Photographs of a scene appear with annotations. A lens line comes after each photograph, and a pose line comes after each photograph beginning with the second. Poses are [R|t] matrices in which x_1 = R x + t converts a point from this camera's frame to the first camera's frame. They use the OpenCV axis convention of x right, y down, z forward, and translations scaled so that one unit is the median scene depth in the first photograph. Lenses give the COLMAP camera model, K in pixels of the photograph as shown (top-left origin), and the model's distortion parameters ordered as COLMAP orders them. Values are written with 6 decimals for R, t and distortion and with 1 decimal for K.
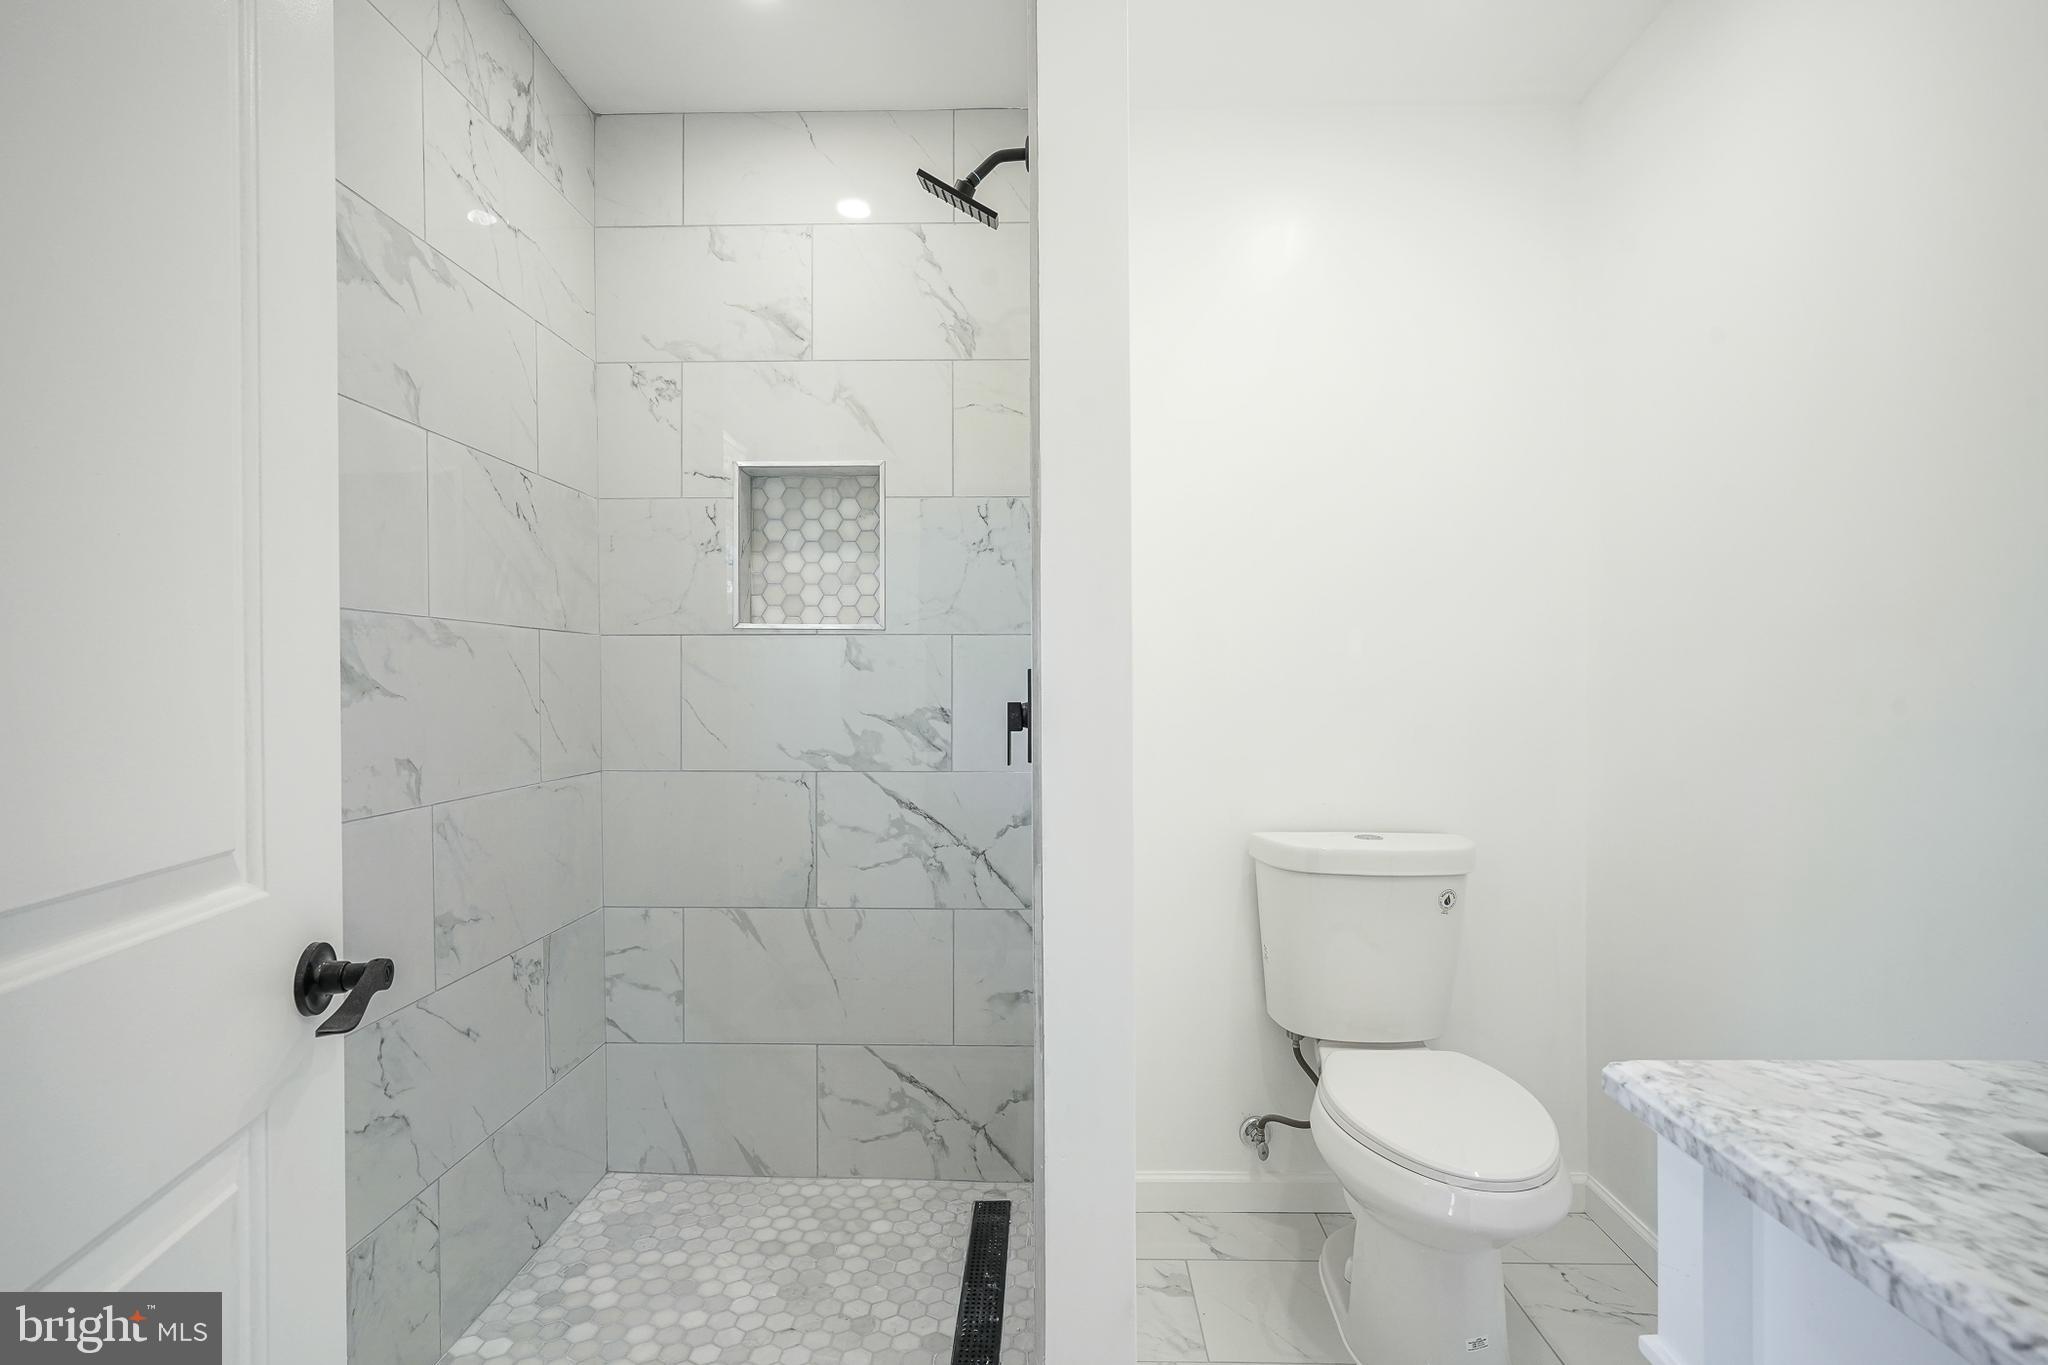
lens RADIAL K [[999.3, 0, 1015.1], [0, 999.3, 679.4], [0, 0, 1]] dist [-0.009686, 0.005174]
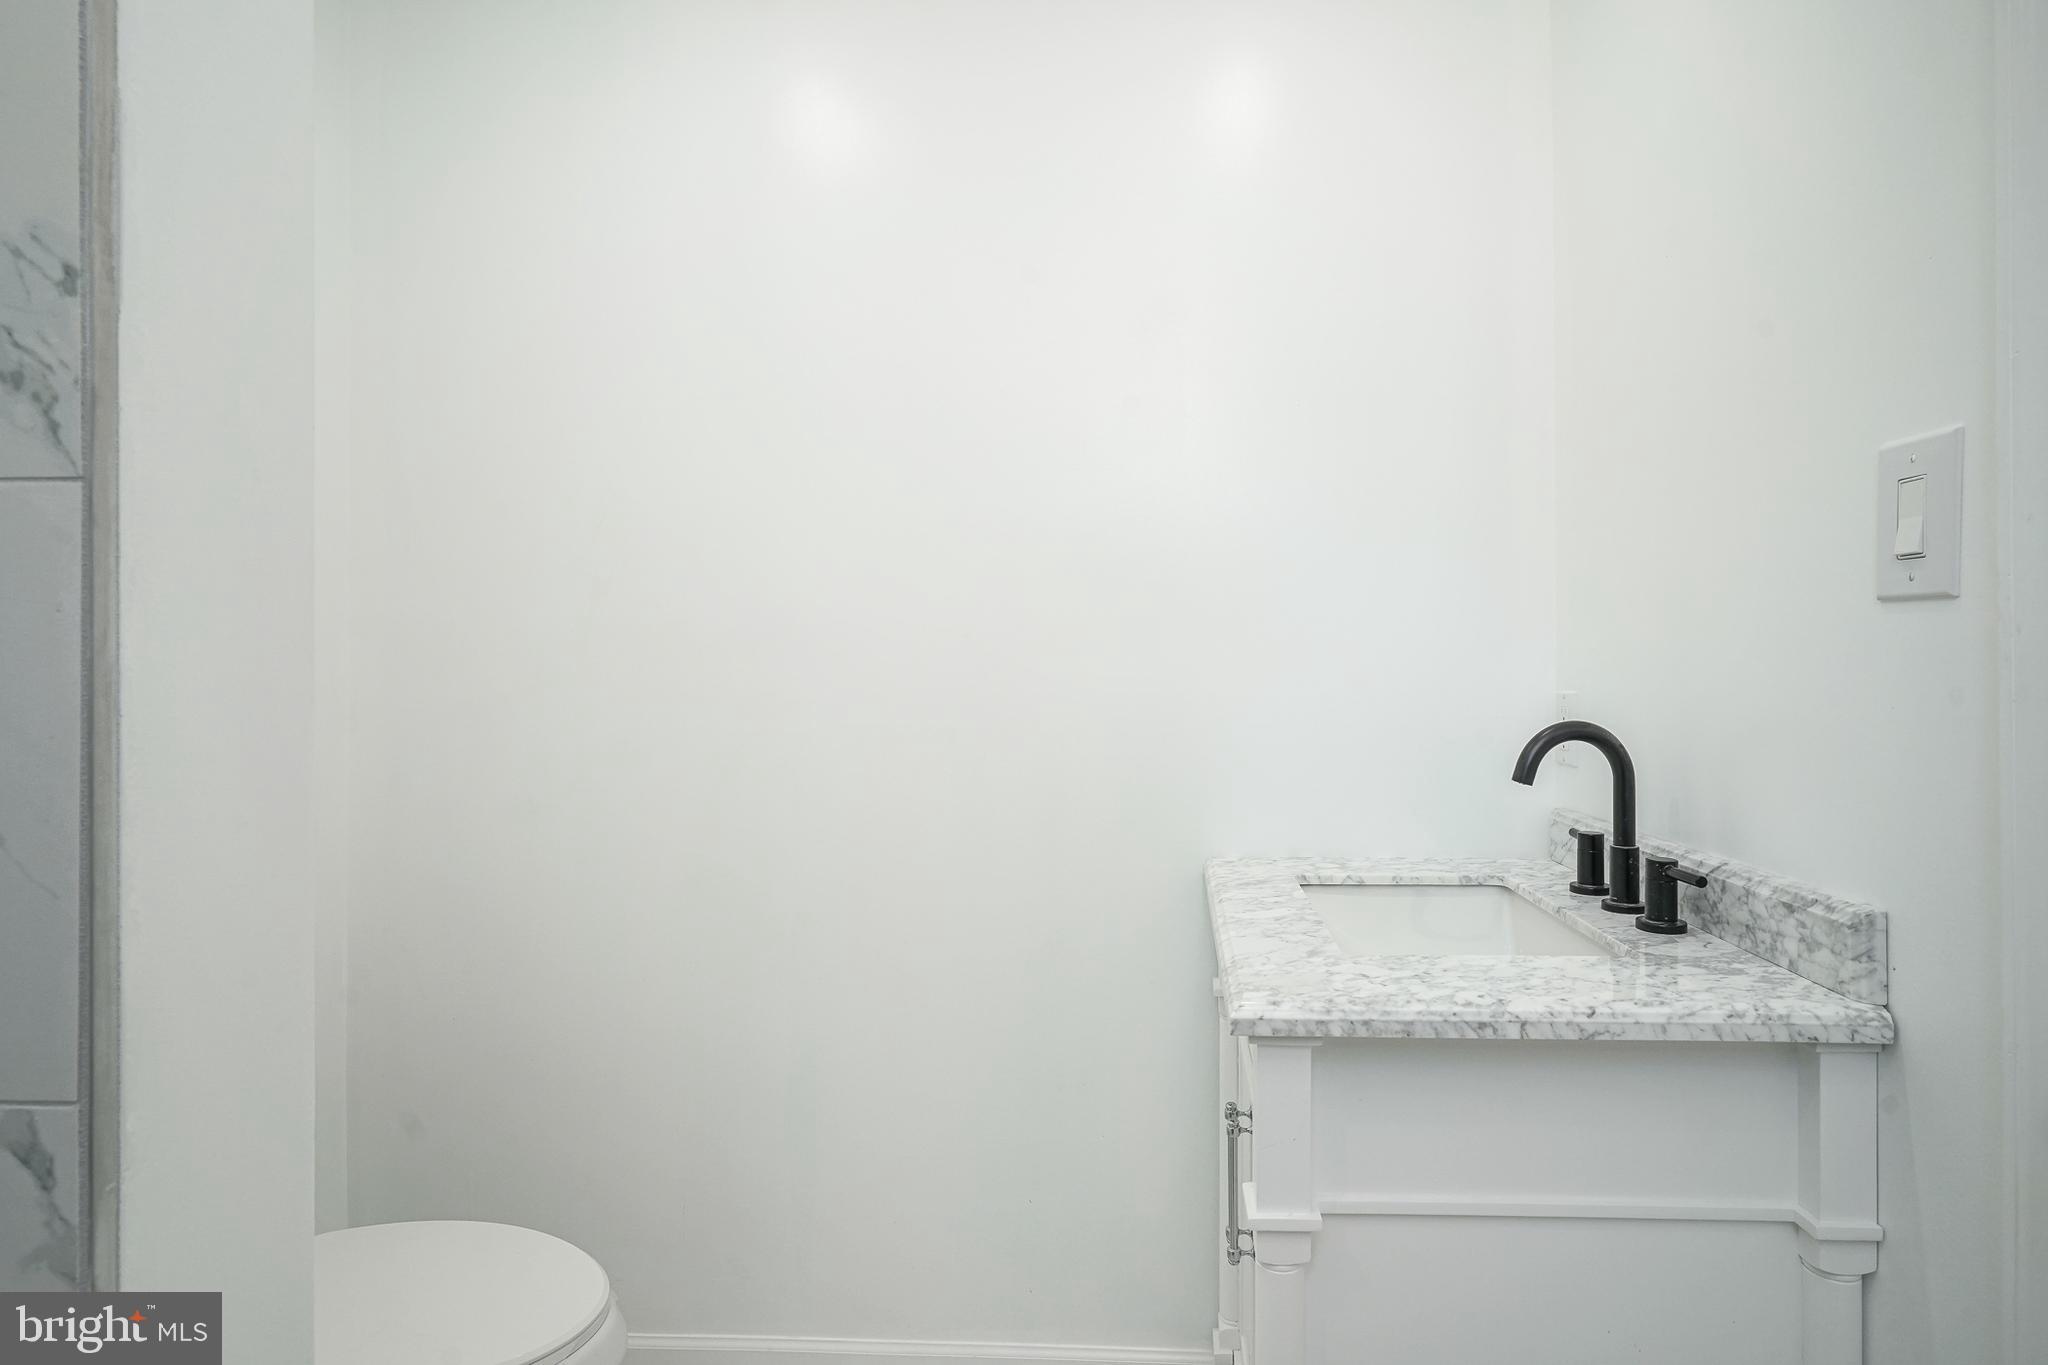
lens RADIAL K [[999.3, 0, 1025.2], [0, 999.3, 677.8], [0, 0, 1]] dist [-0.009686, 0.005174]
pose [[0.062614, 0.012003, 0.997966, -0.874473], [0.011341, 0.999855, -0.012738, -0.024214], [-0.997973, 0.012116, 0.062469, 1.520485]]
